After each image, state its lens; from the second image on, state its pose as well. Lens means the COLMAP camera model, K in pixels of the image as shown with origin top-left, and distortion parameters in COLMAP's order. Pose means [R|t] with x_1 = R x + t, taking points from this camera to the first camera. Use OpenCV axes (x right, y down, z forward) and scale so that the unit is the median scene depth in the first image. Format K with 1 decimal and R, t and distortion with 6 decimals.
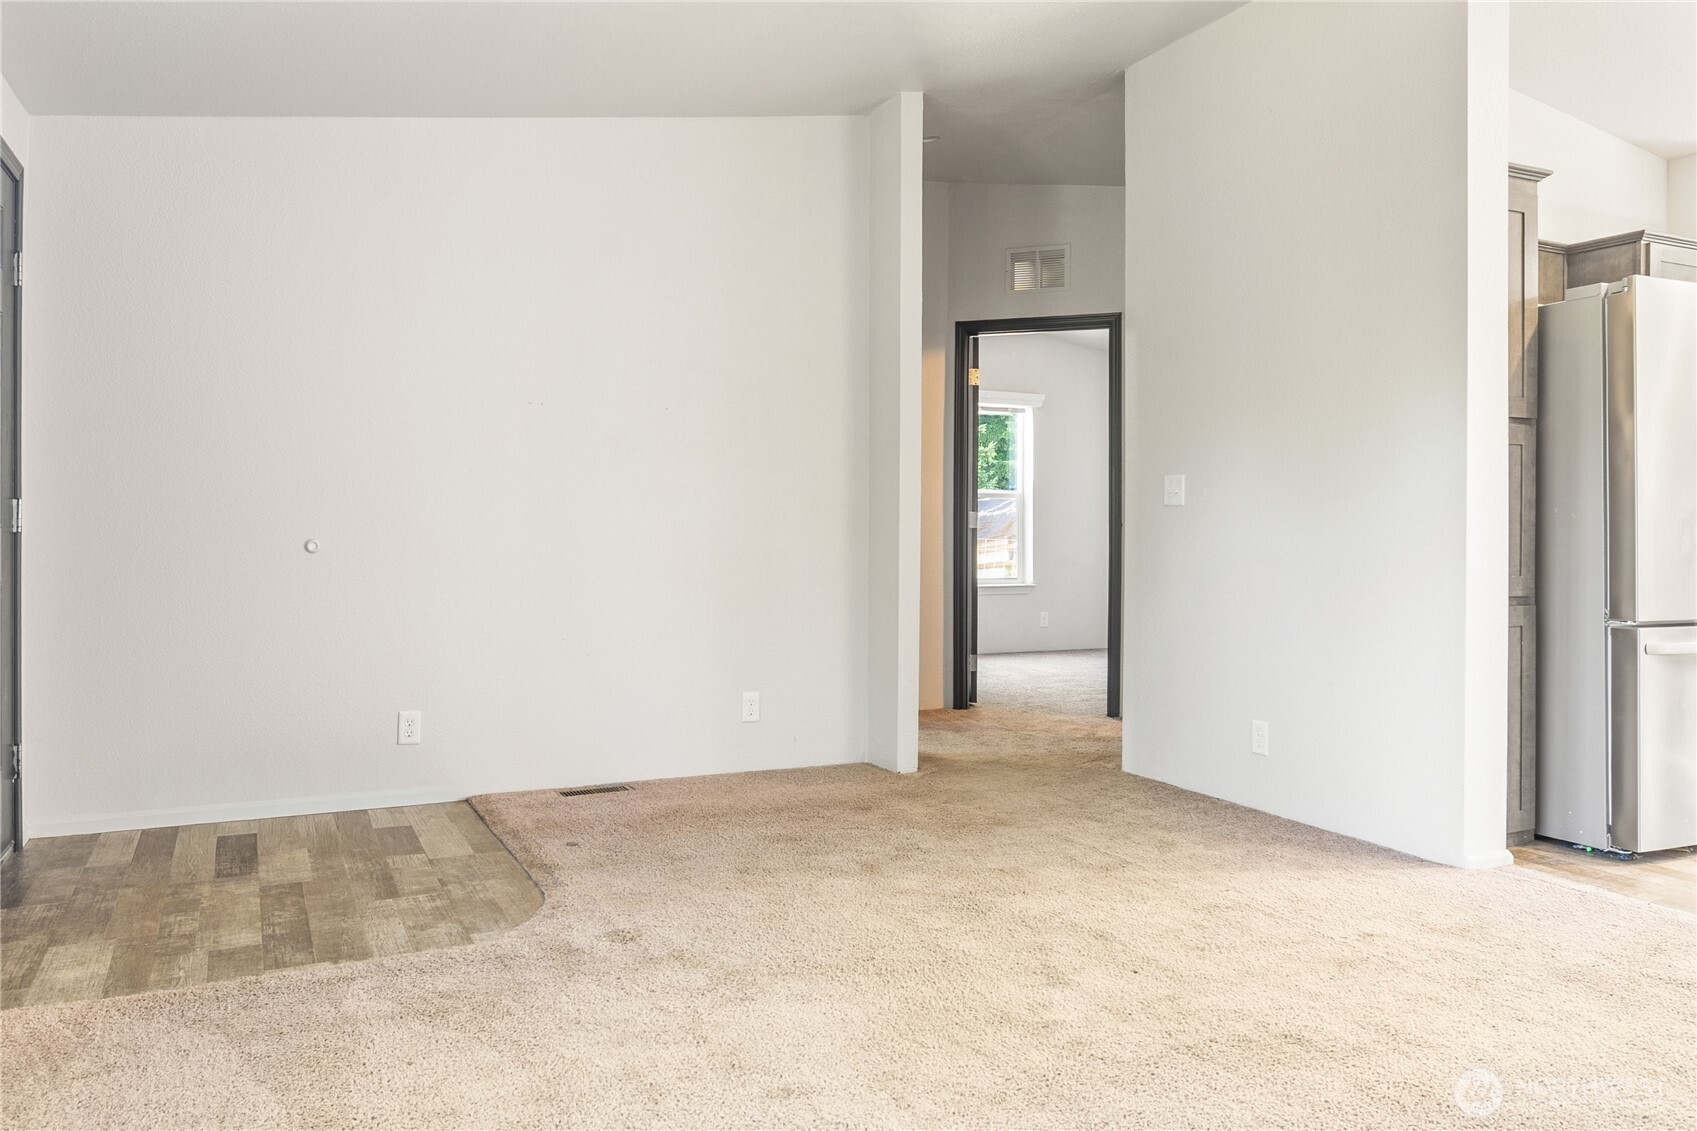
lens RADIAL K [[1215.2, 0, 846.7], [0, 1215.2, 538.1], [0, 0, 1]] dist [-0.006807, -0.000581]
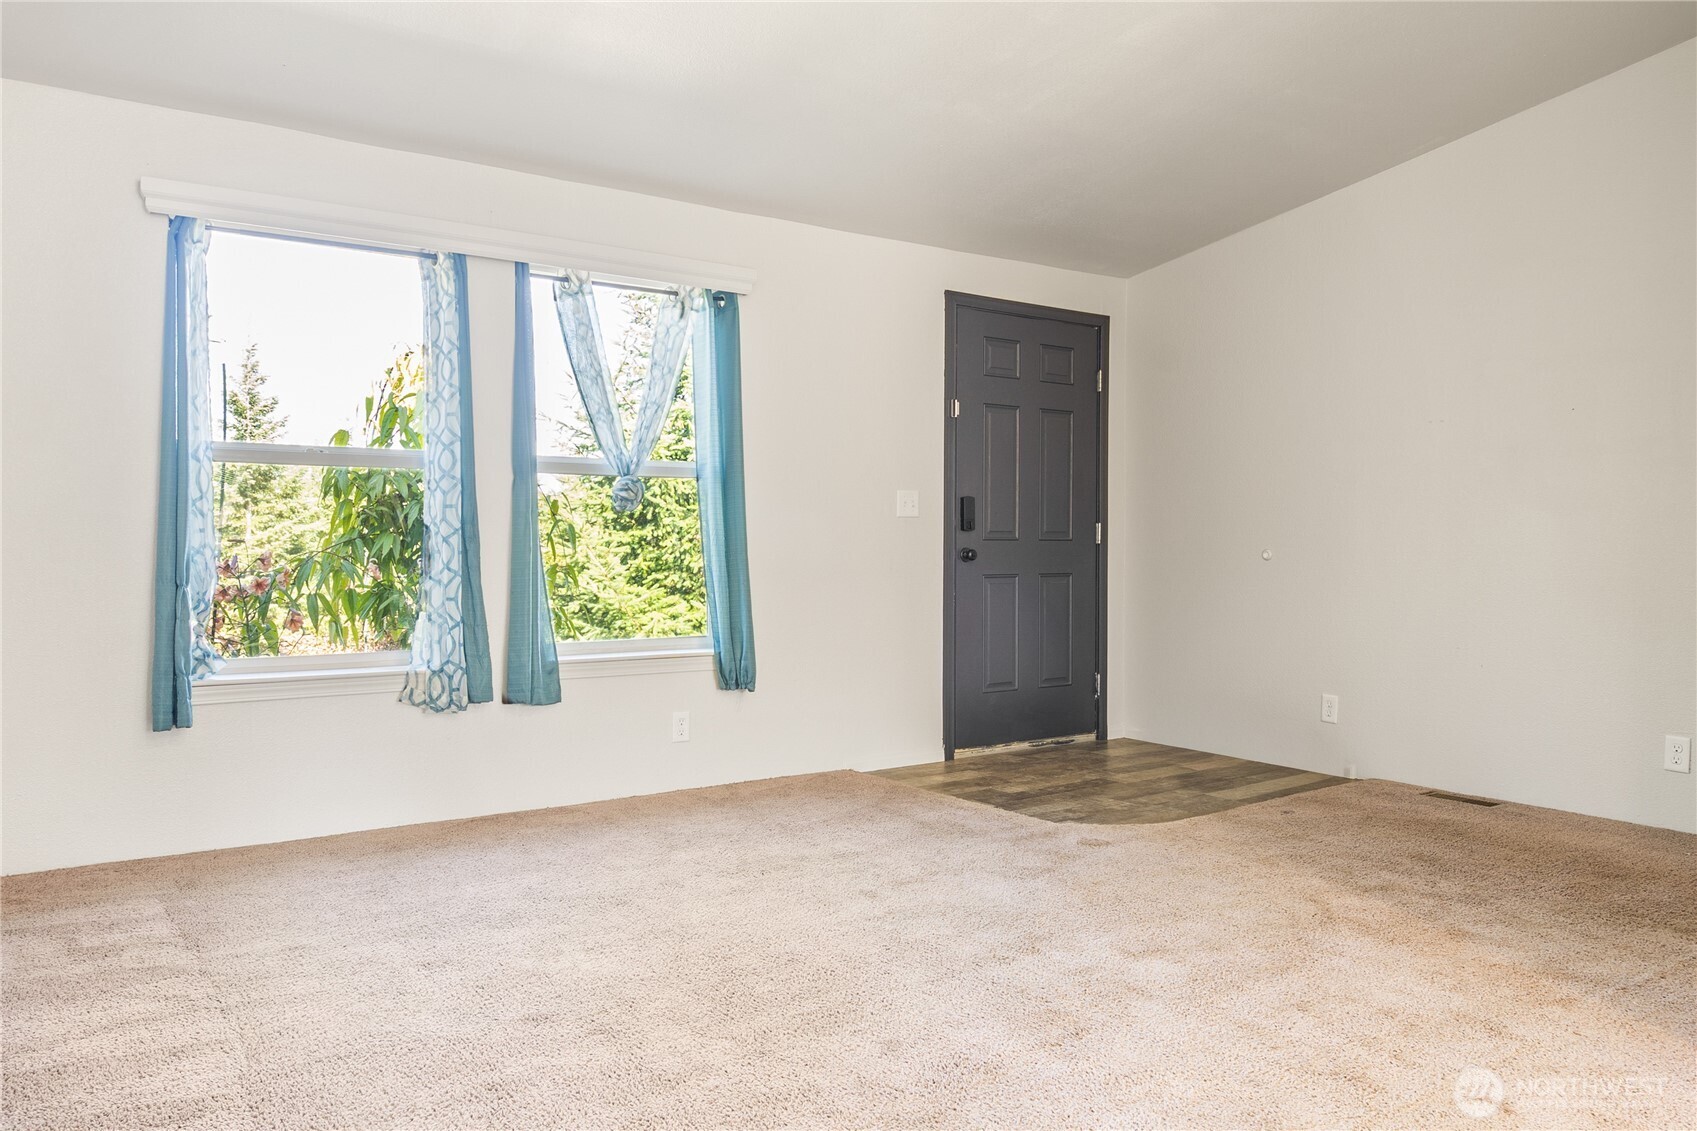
lens RADIAL K [[1215.2, 0, 846.7], [0, 1215.2, 538.1], [0, 0, 1]] dist [-0.006807, -0.000581]
pose [[0.162770, -0.003220, -0.986659, 1.113122], [-0.005806, 0.999974, -0.004221, -0.004830], [0.986647, 0.006415, 0.162748, 0.510888]]
